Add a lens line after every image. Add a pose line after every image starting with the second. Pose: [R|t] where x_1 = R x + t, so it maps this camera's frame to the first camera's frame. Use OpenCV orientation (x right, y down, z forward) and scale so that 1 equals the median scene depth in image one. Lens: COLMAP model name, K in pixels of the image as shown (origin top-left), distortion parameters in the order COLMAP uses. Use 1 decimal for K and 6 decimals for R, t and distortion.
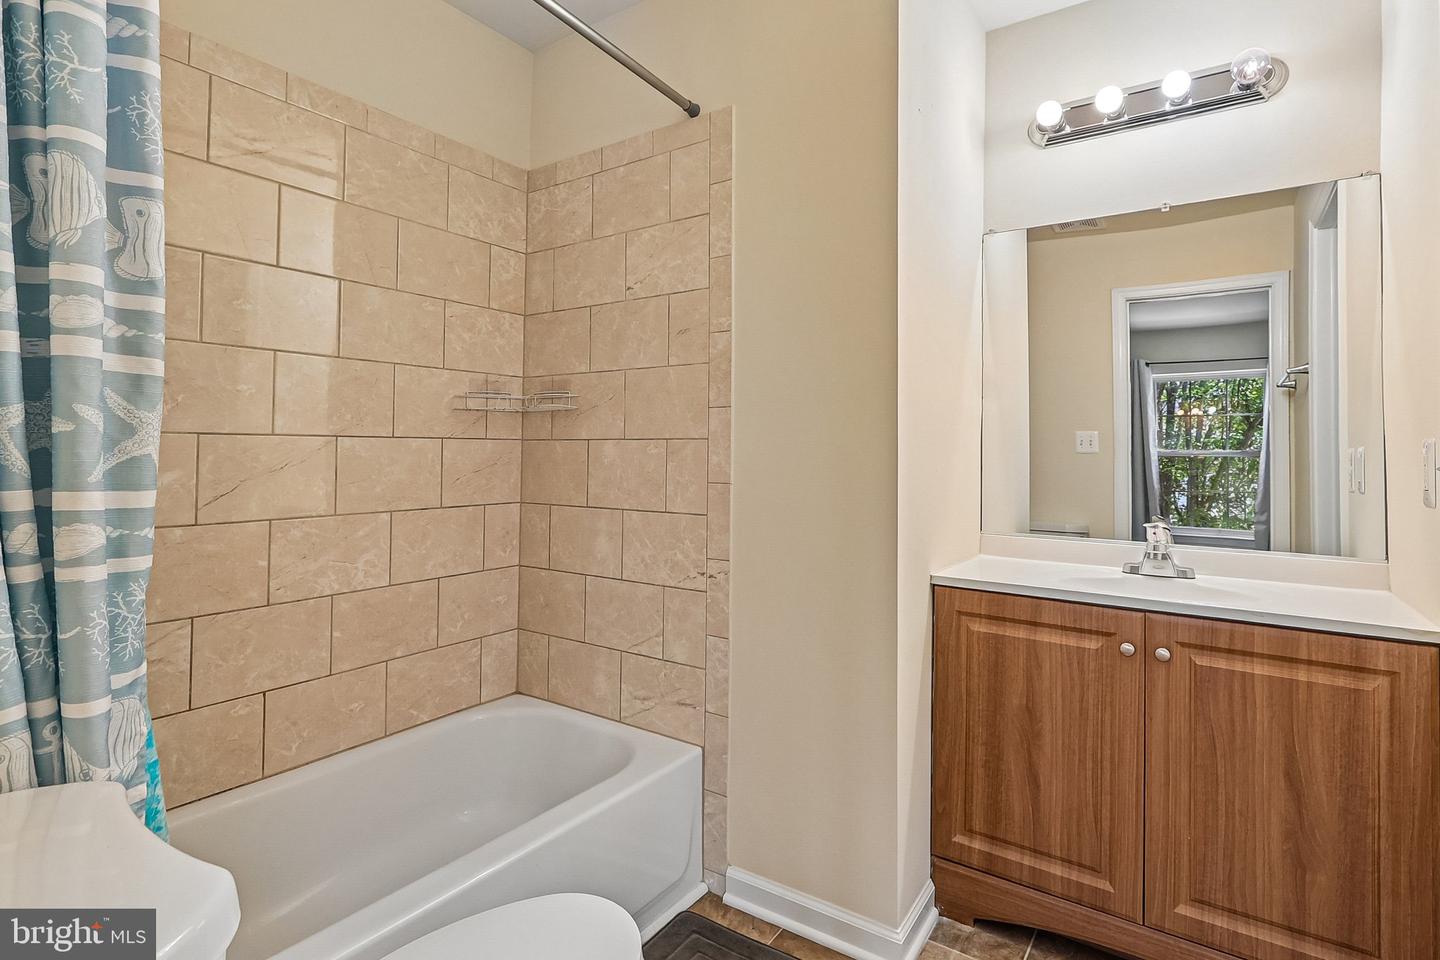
lens RADIAL K [[711.4, 0, 723.5], [0, 711.4, 427.5], [0, 0, 1]] dist [0.002655, -0.000957]
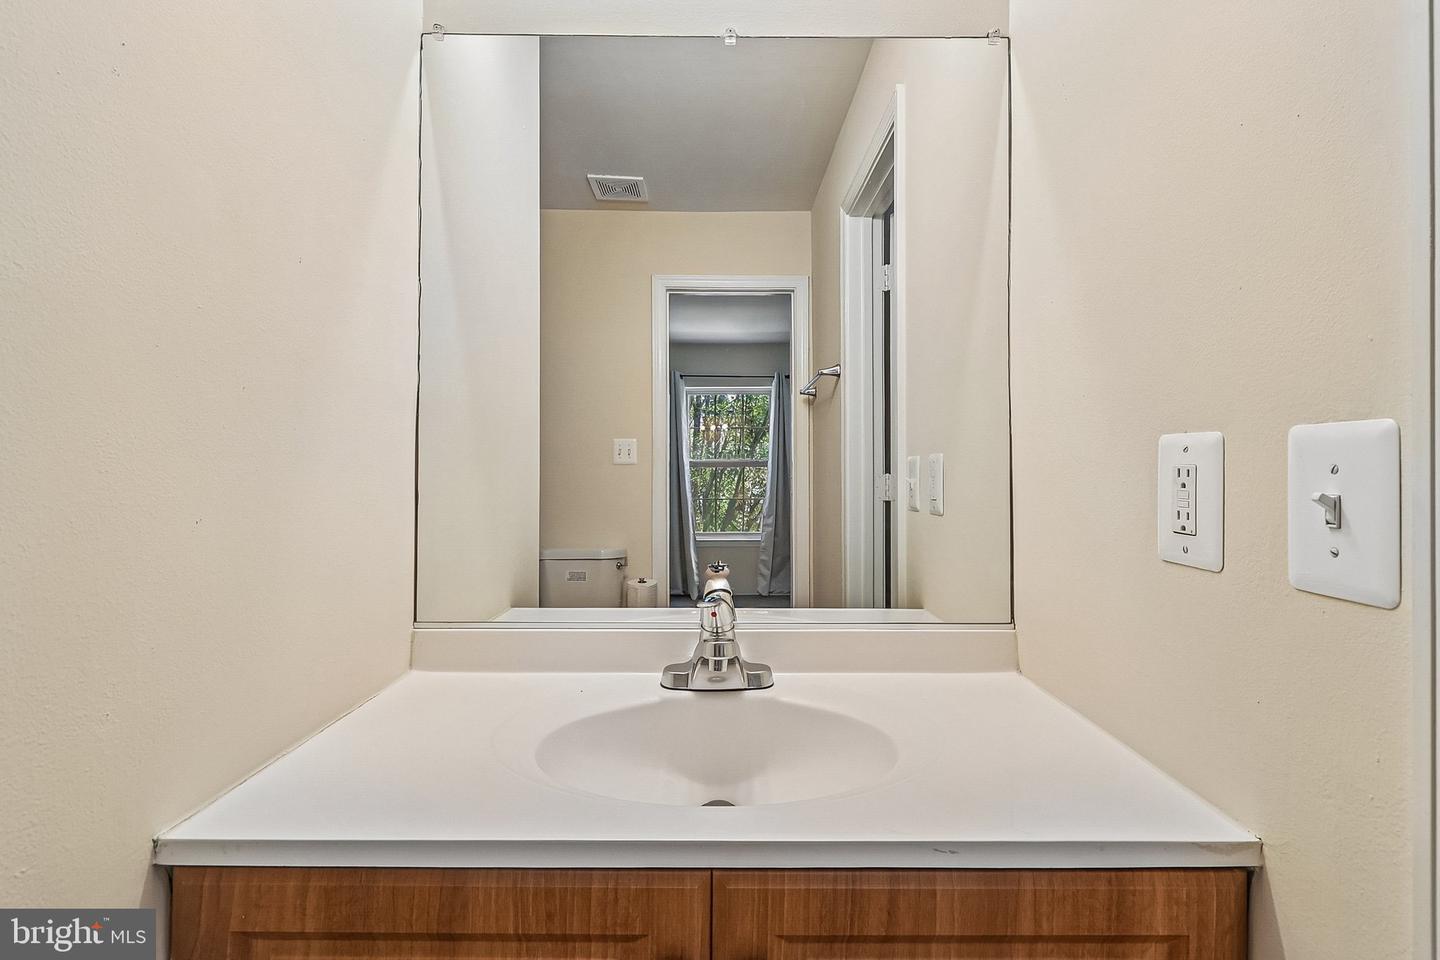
lens RADIAL K [[670.3, 0, 727.3], [0, 670.3, 465.9], [0, 0, 1]] dist [-0.001041, -0.000899]
pose [[0.818557, -0.011399, 0.574312, 0.289816], [-0.010511, 0.999338, 0.034817, 0.017434], [-0.574329, -0.034536, 0.817896, 0.521844]]
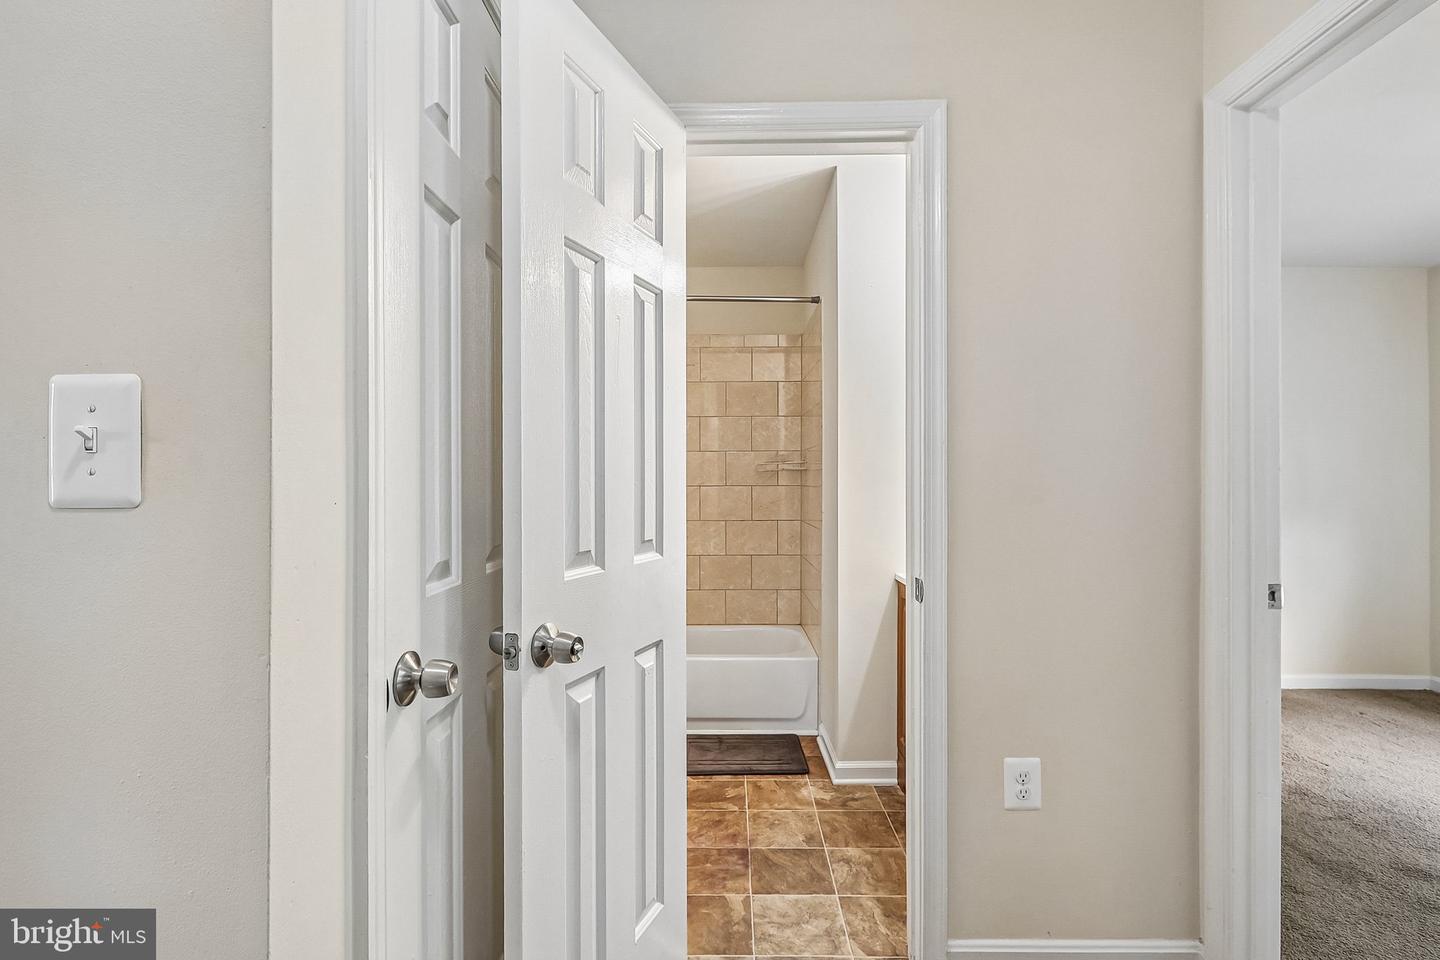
lens RADIAL K [[696.9, 0, 724.7], [0, 696.9, 470.5], [0, 0, 1]] dist [0.002013, -0.000957]
pose [[0.571046, -0.019800, -0.820679, 1.205985], [0.034419, 0.999407, -0.000162, -0.031153], [0.820196, -0.028155, 0.571389, -0.186639]]
